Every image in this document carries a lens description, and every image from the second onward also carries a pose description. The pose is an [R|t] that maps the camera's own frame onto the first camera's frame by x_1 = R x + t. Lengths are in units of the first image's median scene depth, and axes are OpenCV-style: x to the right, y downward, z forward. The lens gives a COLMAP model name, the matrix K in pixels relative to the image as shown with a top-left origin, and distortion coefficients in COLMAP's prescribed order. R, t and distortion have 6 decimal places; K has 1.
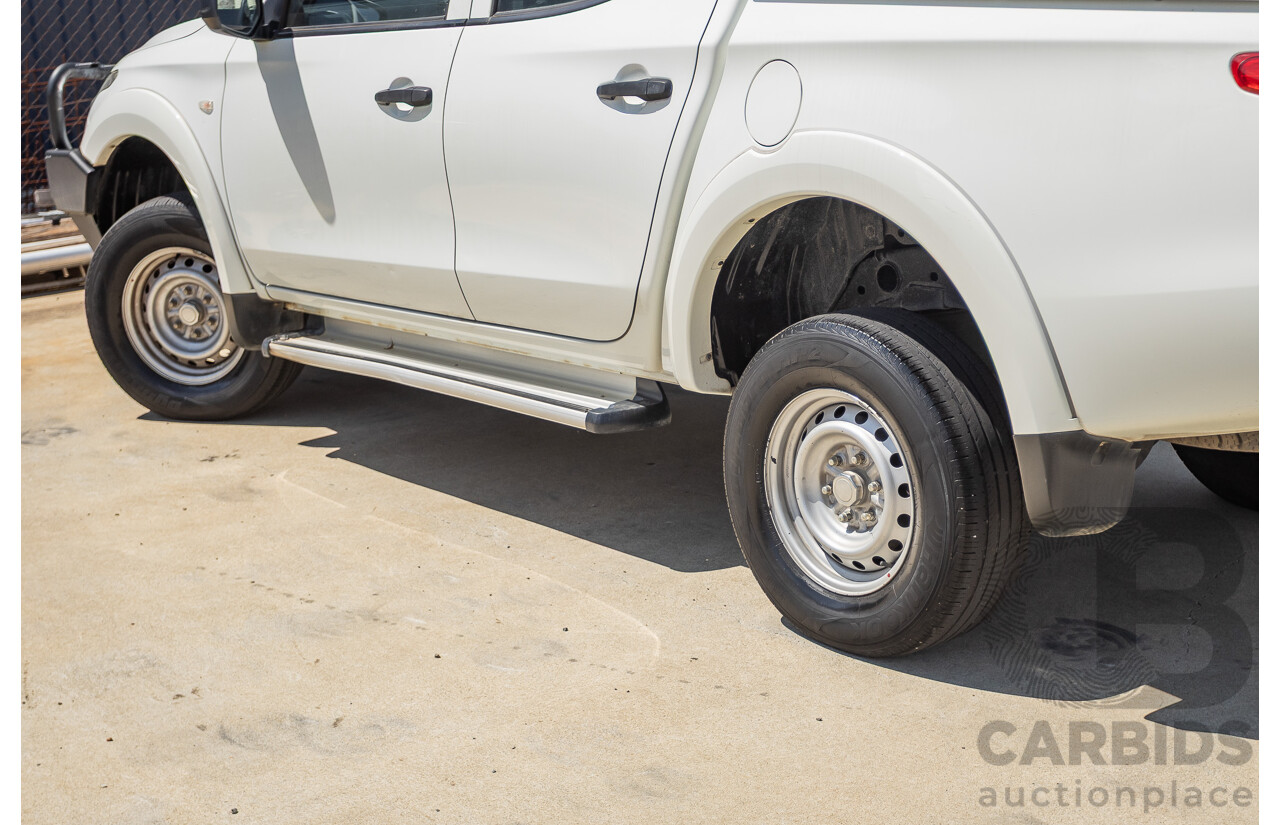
lens RADIAL K [[2118.4, 0, 647.4], [0, 2118.4, 408.9], [0, 0, 1]] dist [0.006373, 0.000000]
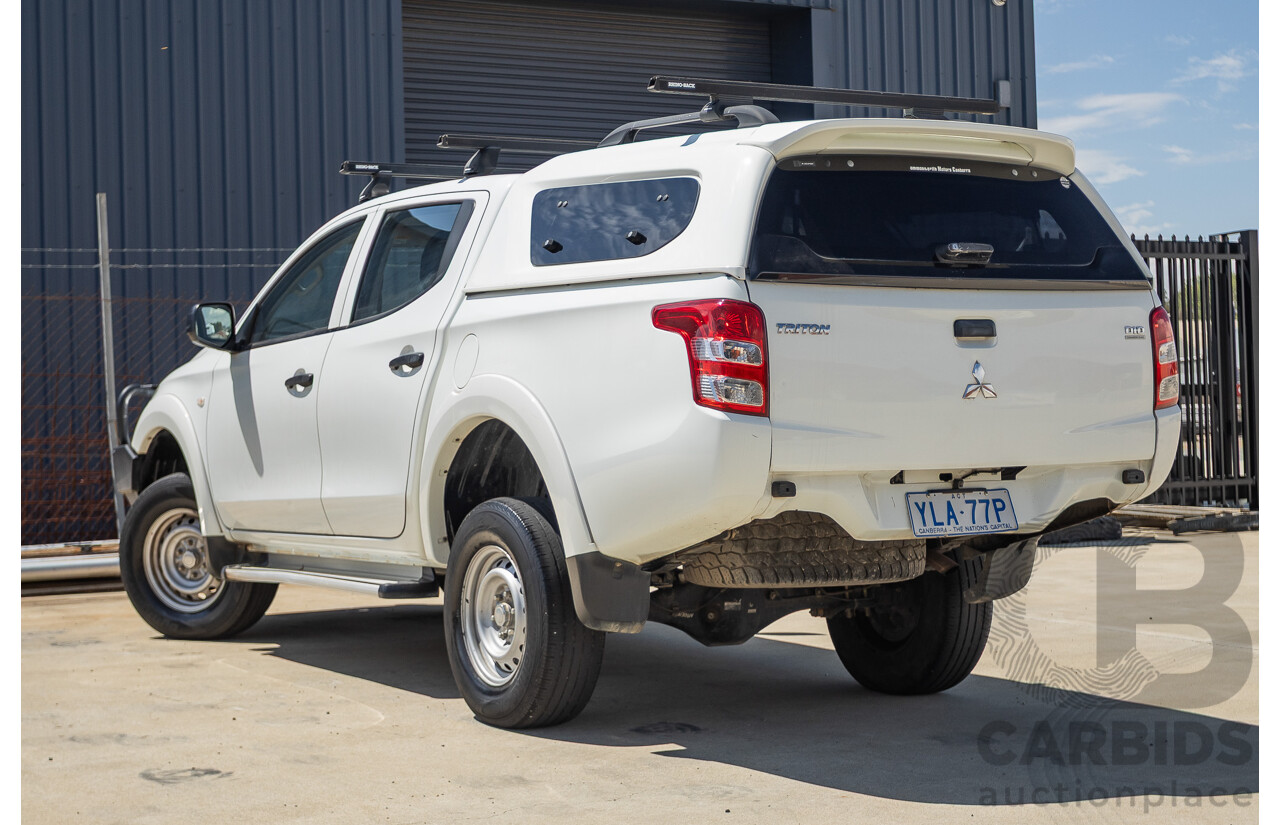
lens RADIAL K [[2118.4, 0, 626.0], [0, 2118.4, 407.1], [0, 0, 1]] dist [0.006373, 0.000000]
pose [[0.989411, 0.031640, -0.141648, 0.374255], [-0.062606, 0.973523, -0.219849, 0.210594], [0.130941, 0.226389, 0.965195, -0.450557]]
